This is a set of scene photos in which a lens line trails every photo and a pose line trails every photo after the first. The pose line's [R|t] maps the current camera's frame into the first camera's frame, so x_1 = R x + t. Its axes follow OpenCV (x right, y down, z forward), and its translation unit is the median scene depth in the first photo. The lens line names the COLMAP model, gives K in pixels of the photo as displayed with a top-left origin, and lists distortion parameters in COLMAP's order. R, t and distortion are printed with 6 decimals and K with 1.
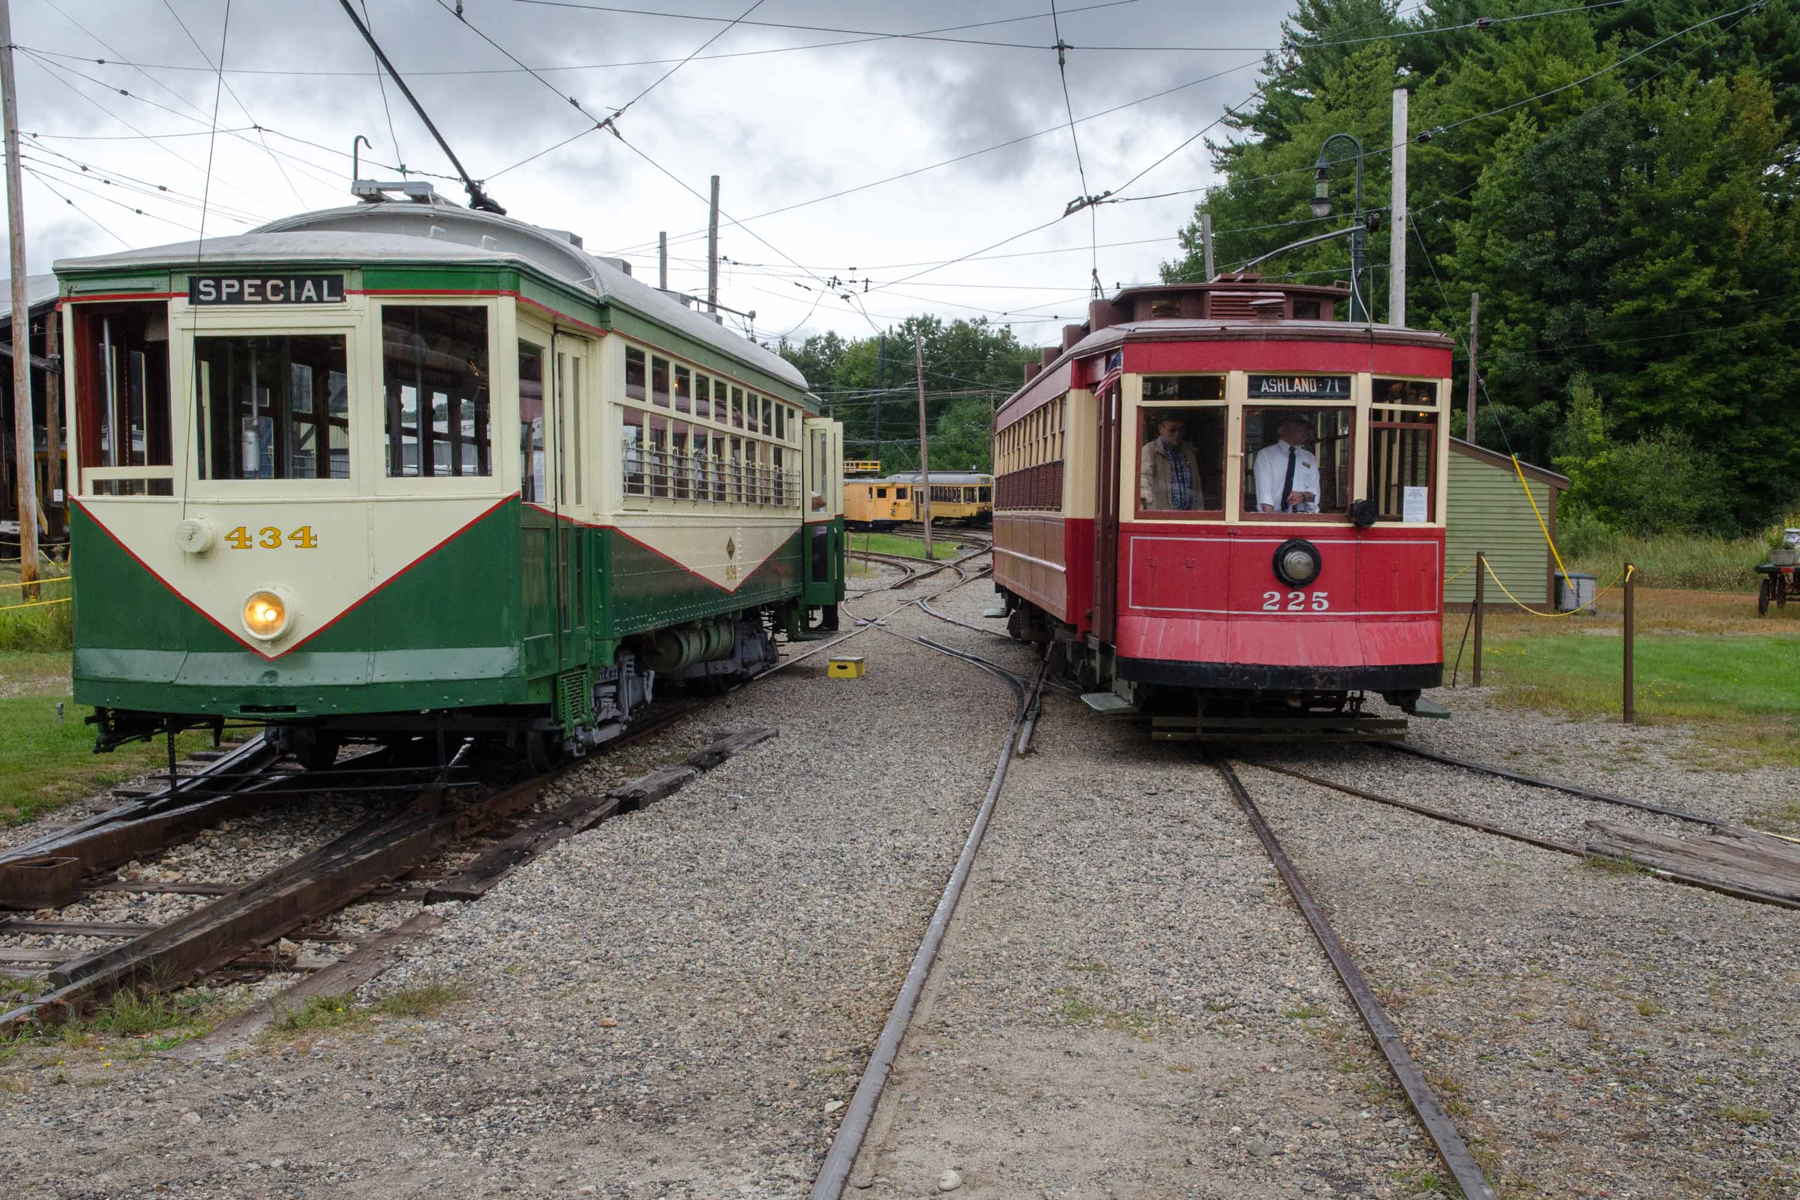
lens RADIAL K [[1938.1, 0, 900.0], [0, 1938.1, 600.0], [0, 0, 1]] dist [0.020892, -0.000166]
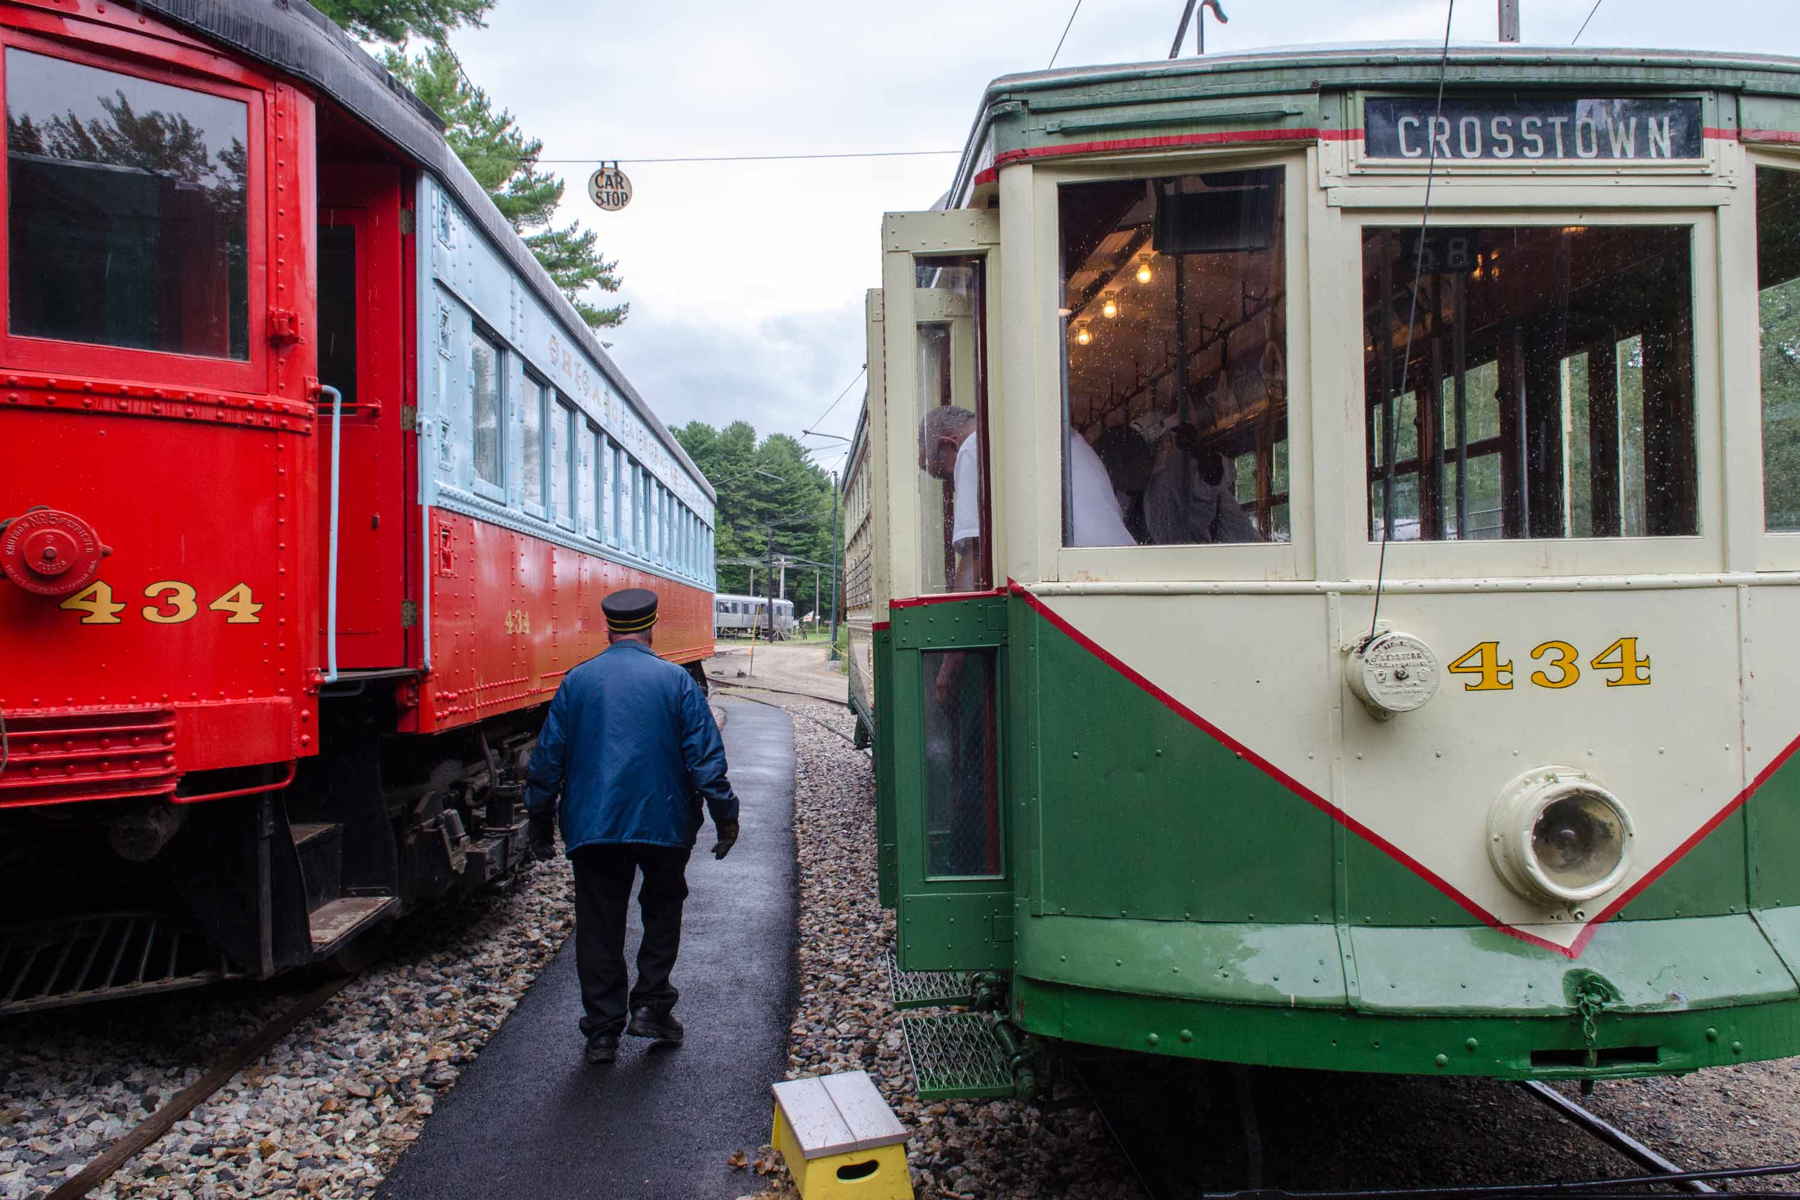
lens RADIAL K [[1342.1, 0, 900.0], [0, 1342.1, 600.0], [0, 0, 1]] dist [0.045615, -0.059420]
pose [[0.984104, -0.012612, 0.177145, -0.517327], [0.022476, 0.998299, -0.053788, -0.032790], [-0.176165, 0.056914, 0.982714, 0.700680]]
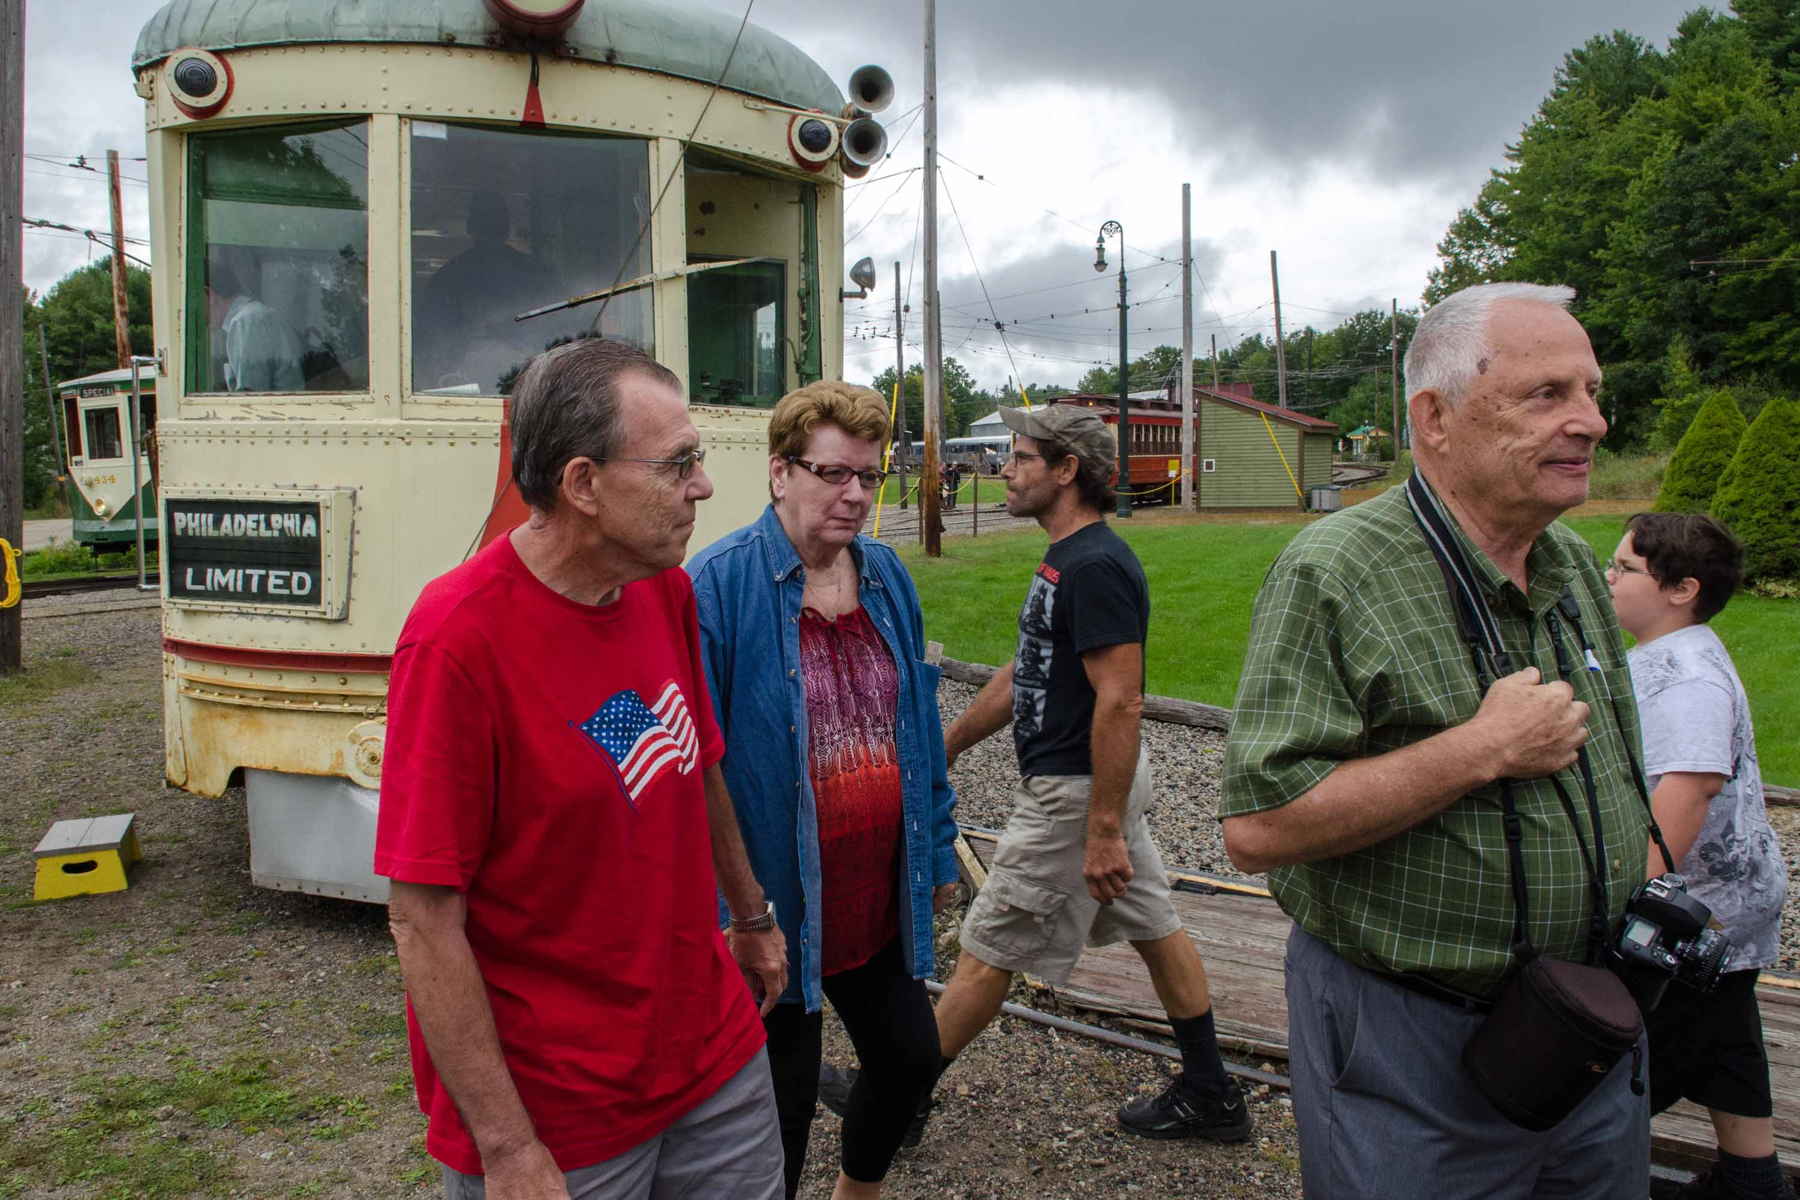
lens RADIAL K [[1342.1, 0, 900.0], [0, 1342.1, 600.0], [0, 0, 1]] dist [0.045615, -0.059420]
pose [[0.923315, 0.009614, -0.383922, 1.482524], [0.011802, 0.998504, 0.053385, 0.050901], [0.383861, -0.053822, 0.921821, -0.382222]]
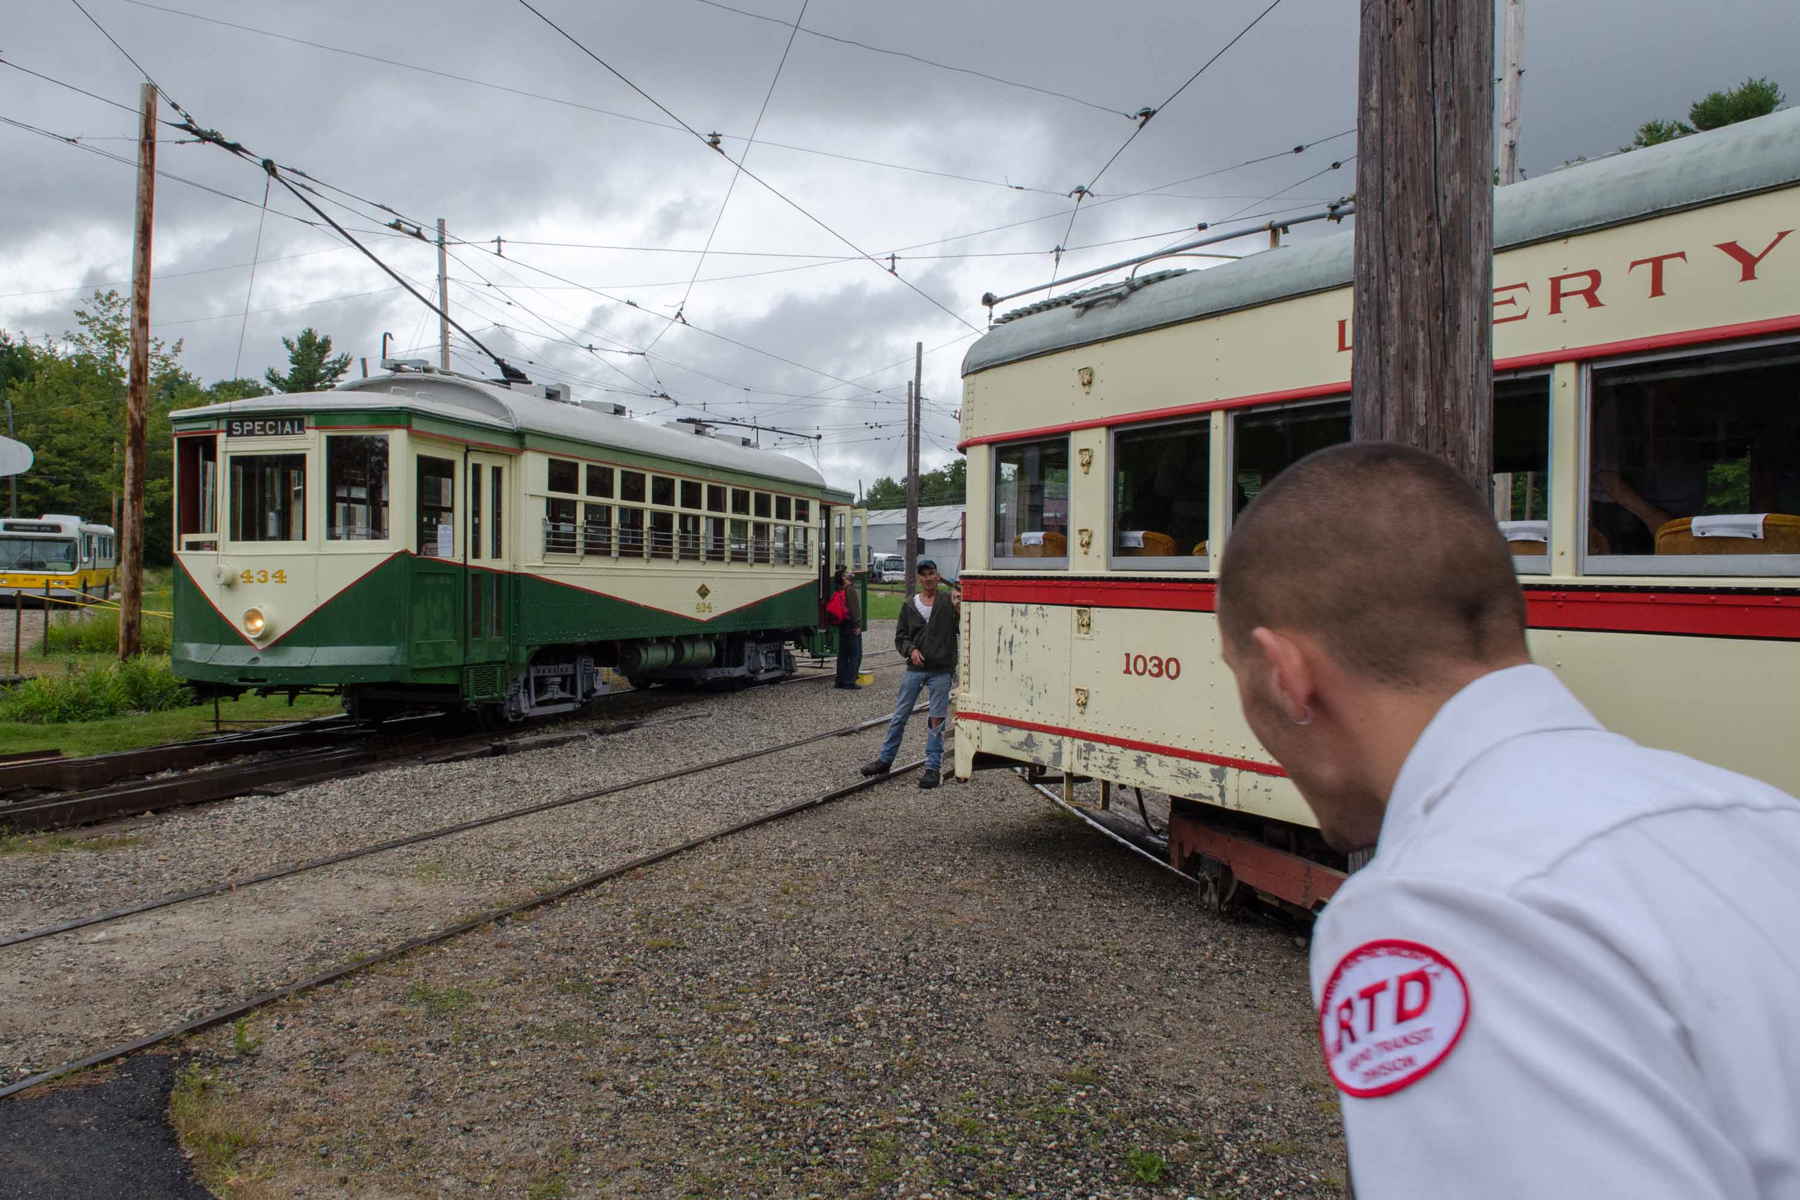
lens RADIAL K [[1390.6, 0, 901.7], [0, 1390.6, 560.1], [0, 0, 1]] dist [0.001571, -0.000924]
pose [[0.974018, 0.006048, -0.226388, 0.462109], [-0.019104, 0.998275, -0.055522, 0.009065], [0.225662, 0.058405, 0.972453, -0.027311]]
